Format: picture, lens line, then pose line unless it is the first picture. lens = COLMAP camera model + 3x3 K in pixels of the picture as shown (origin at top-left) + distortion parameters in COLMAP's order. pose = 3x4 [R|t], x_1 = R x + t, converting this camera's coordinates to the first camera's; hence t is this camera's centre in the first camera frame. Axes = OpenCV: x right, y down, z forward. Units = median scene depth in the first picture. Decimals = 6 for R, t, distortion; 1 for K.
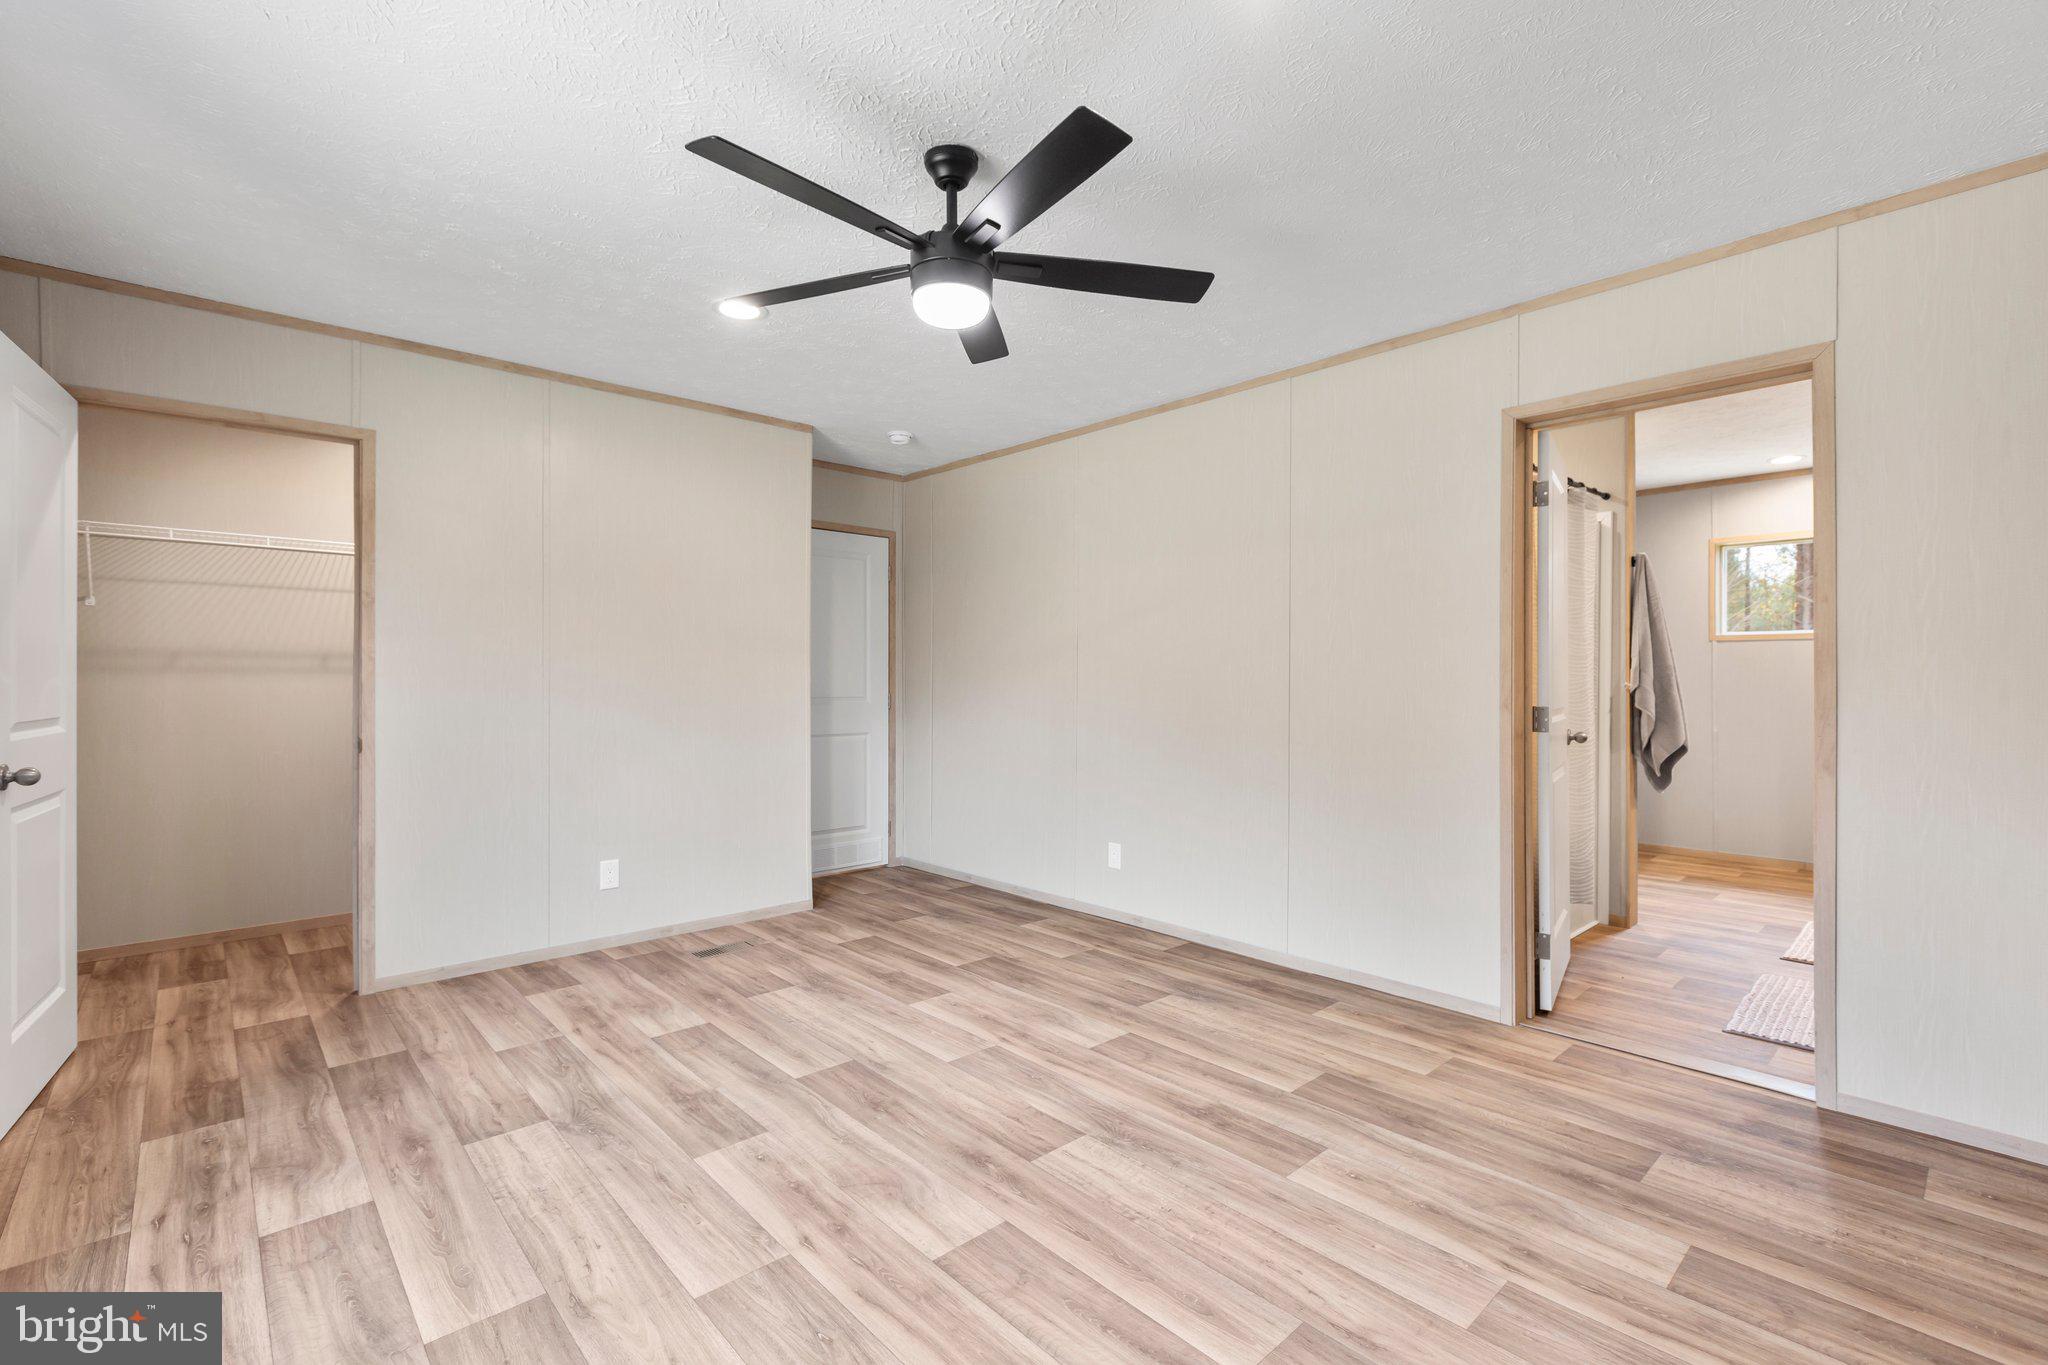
lens RADIAL K [[910.8, 0, 1027.9], [0, 910.8, 670.5], [0, 0, 1]] dist [-0.000709, 0.000756]
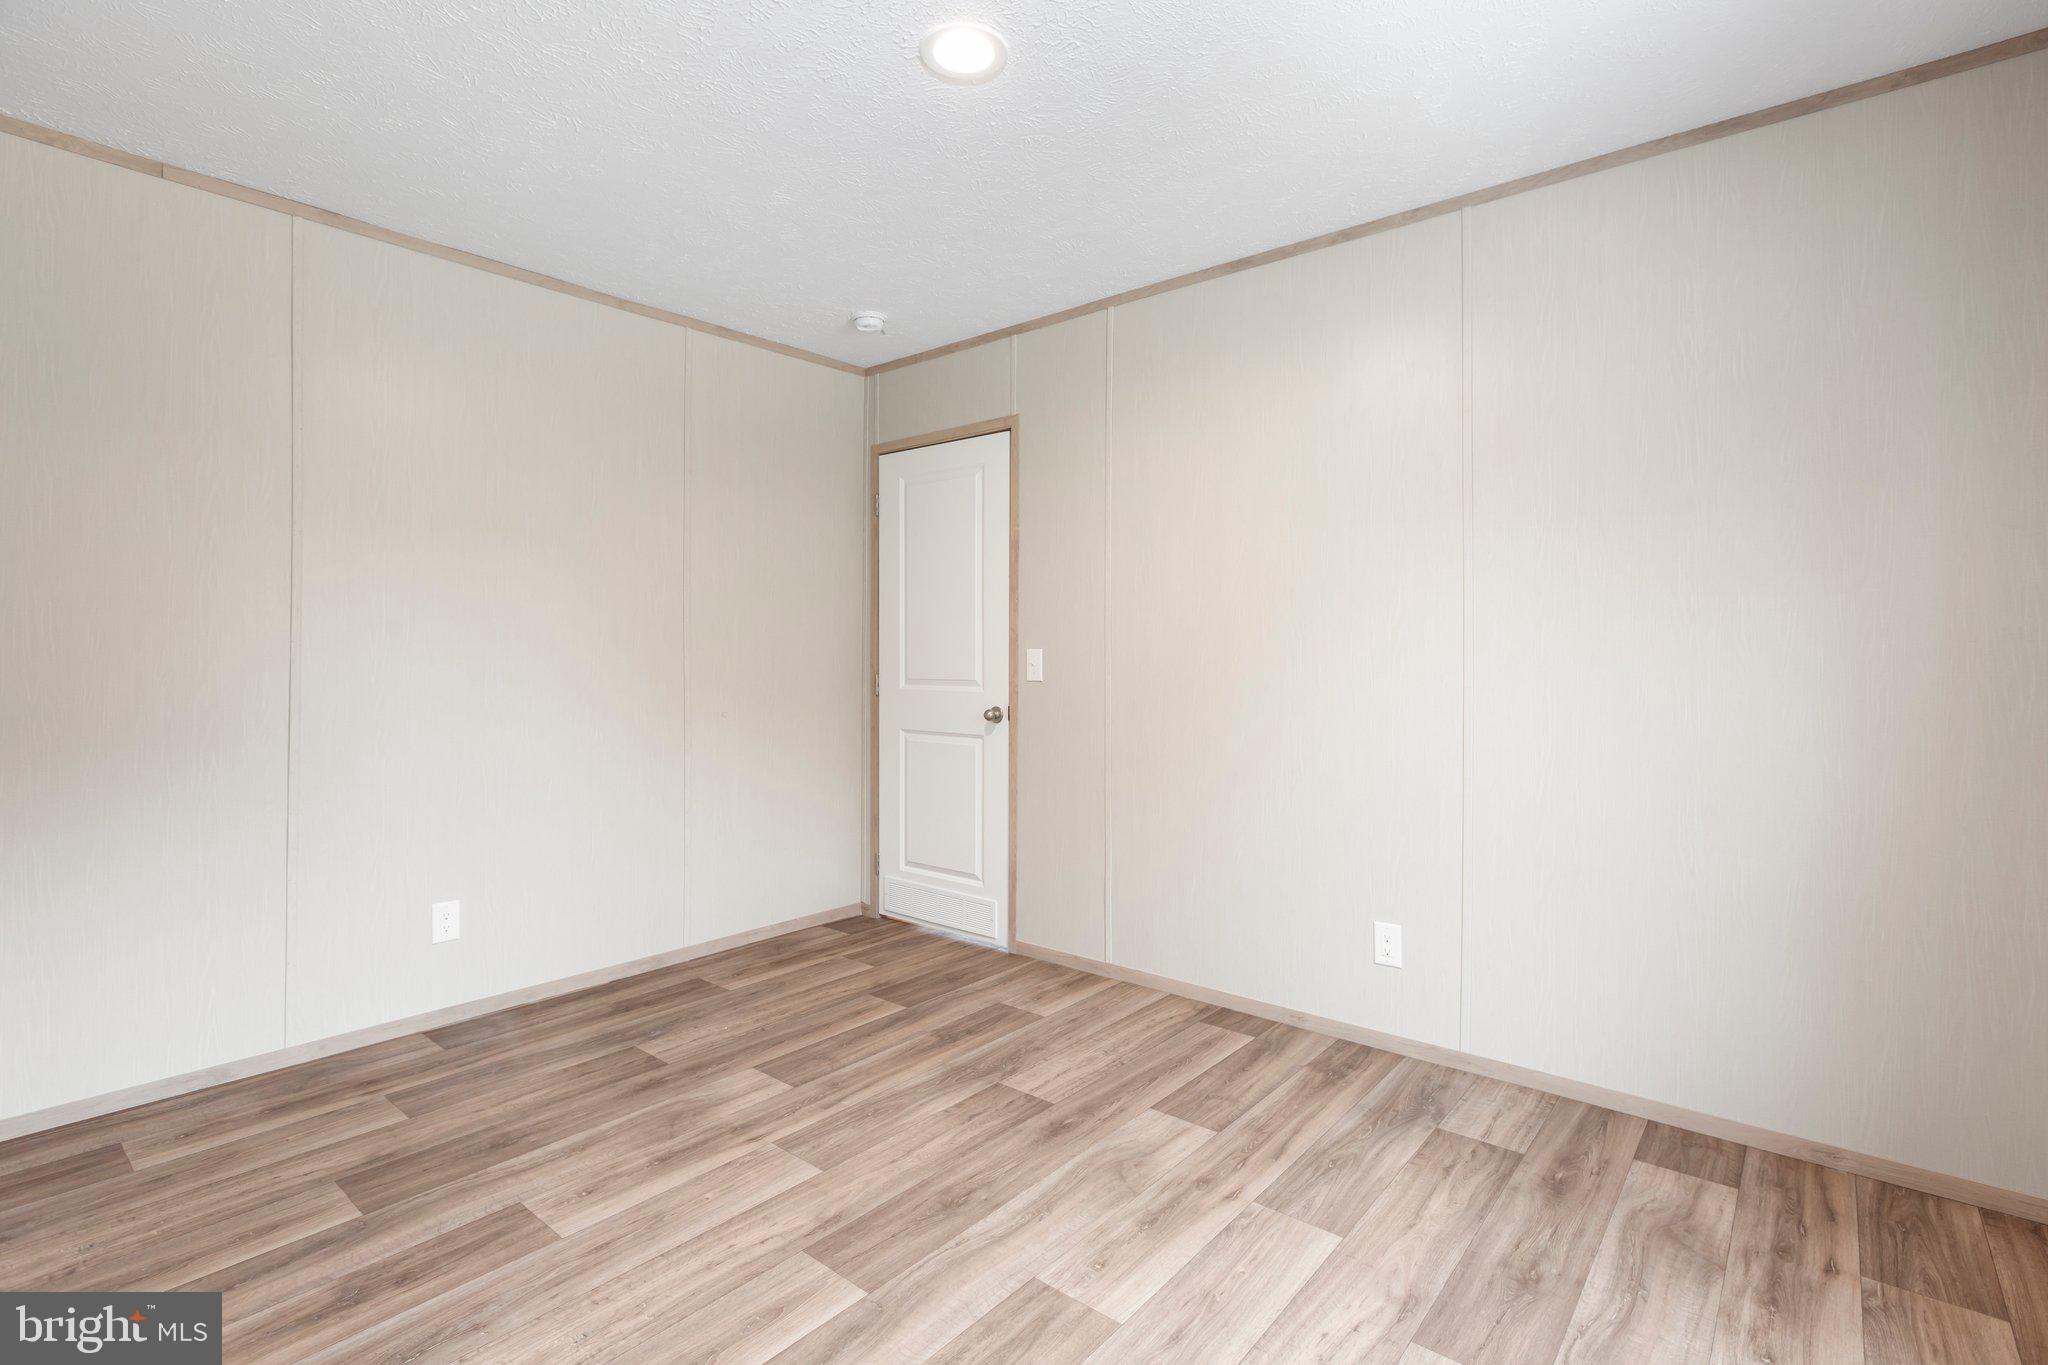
lens RADIAL K [[953.4, 0, 1031.3], [0, 953.4, 725.2], [0, 0, 1]] dist [-0.003085, -0.000119]
pose [[-0.134251, -0.074339, 0.988155, -1.063343], [-0.010871, 0.997233, 0.073545, 0.012968], [-0.990888, -0.000869, -0.134687, 1.172862]]
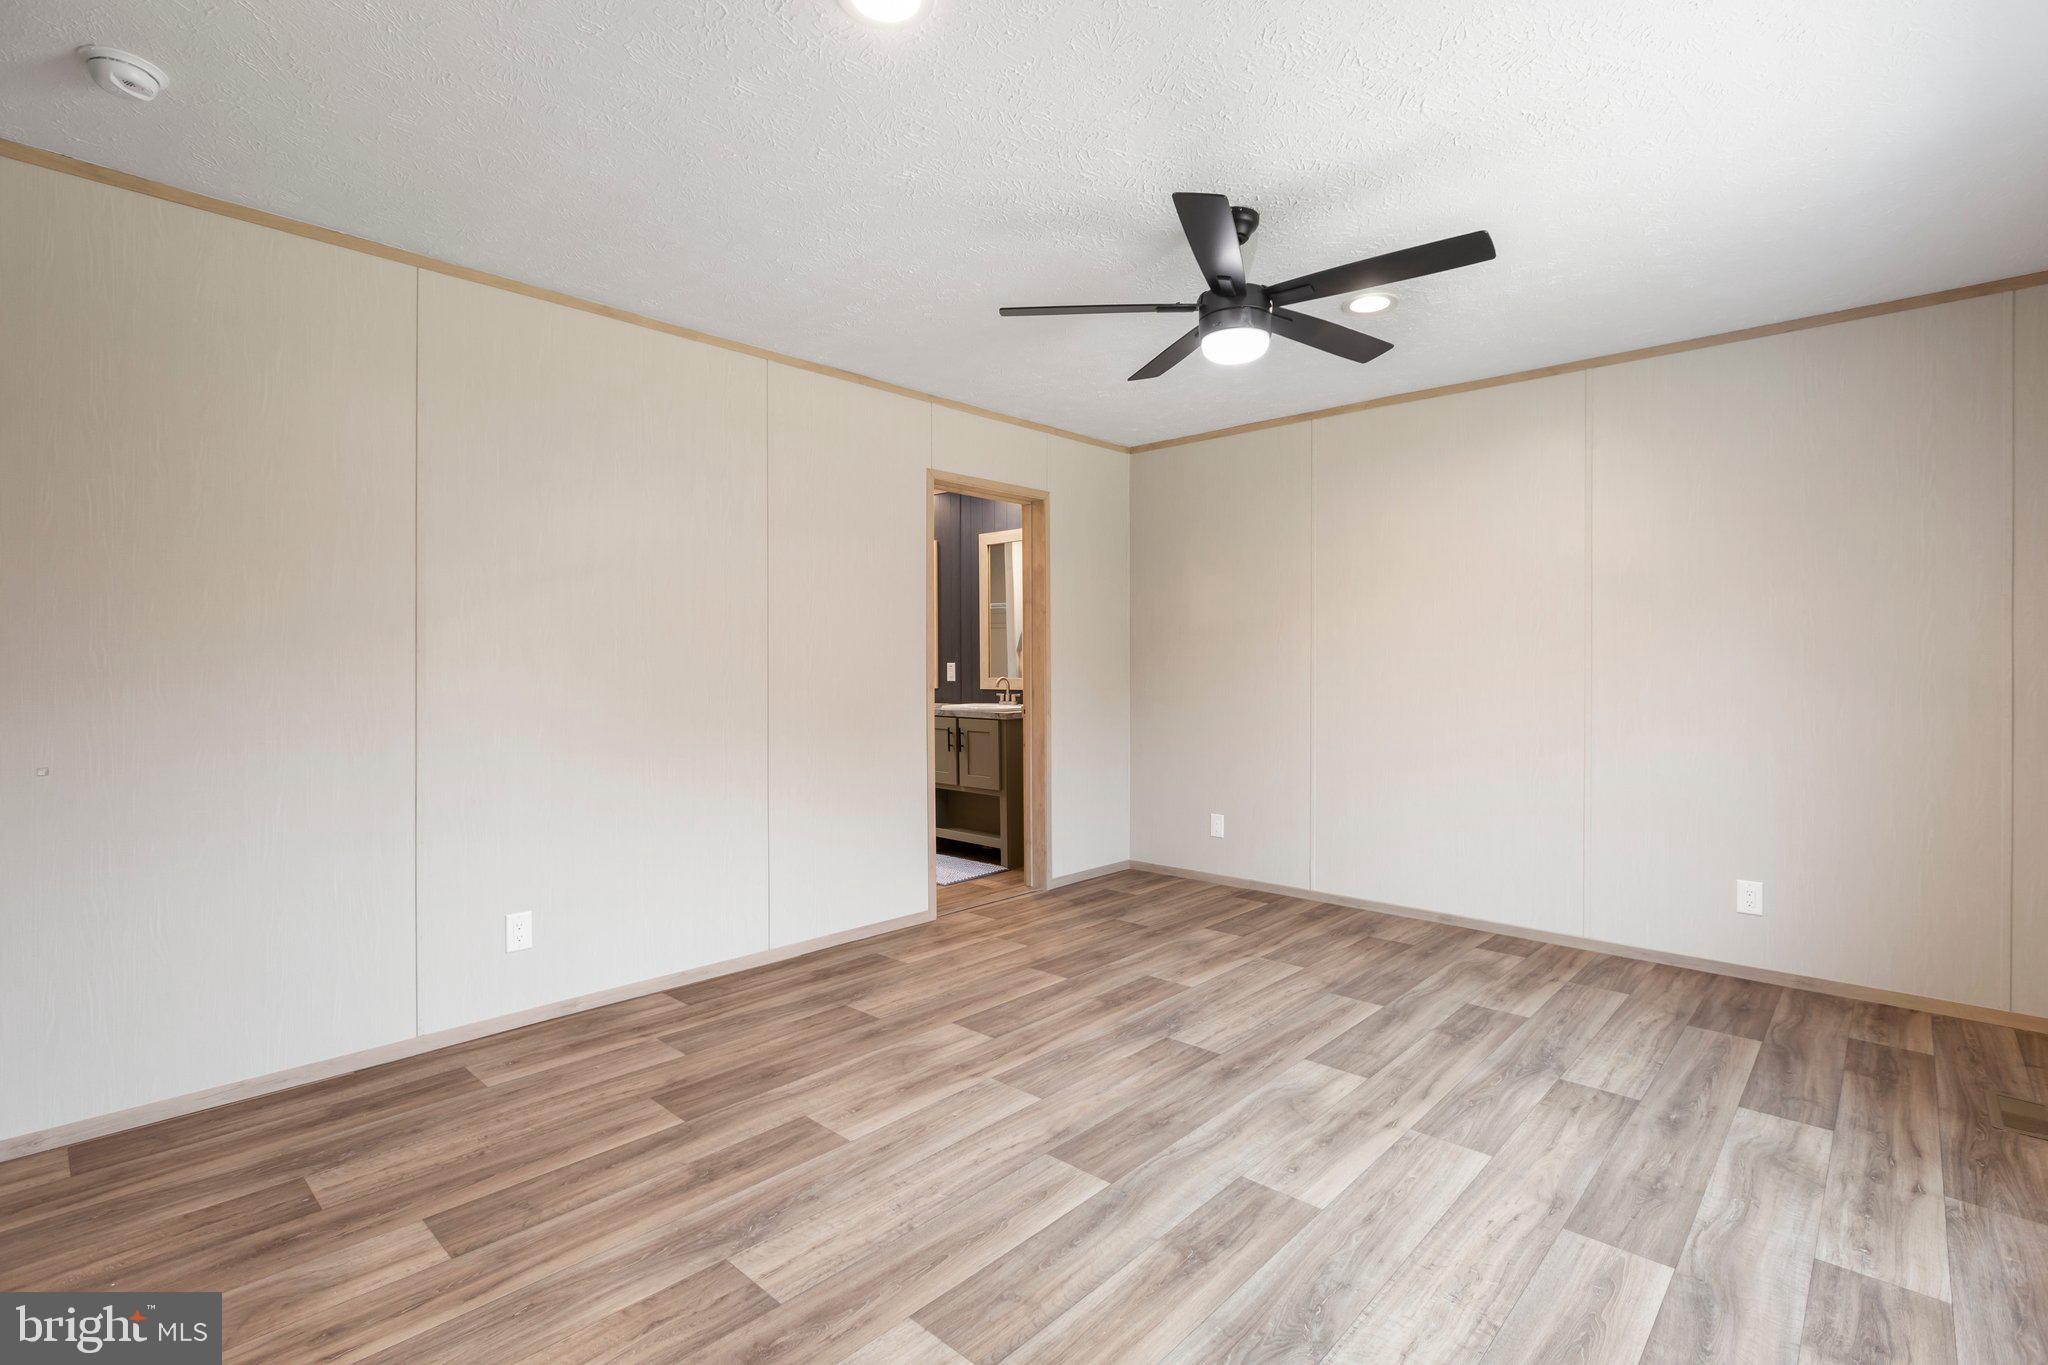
lens RADIAL K [[941.9, 0, 1030.3], [0, 941.9, 689.9], [0, 0, 1]] dist [0.002800, -0.003880]
pose [[-0.082038, -0.024080, 0.996338, -1.251256], [-0.008867, 0.999686, 0.023431, 0.009423], [-0.996590, -0.006912, -0.082226, 1.364997]]
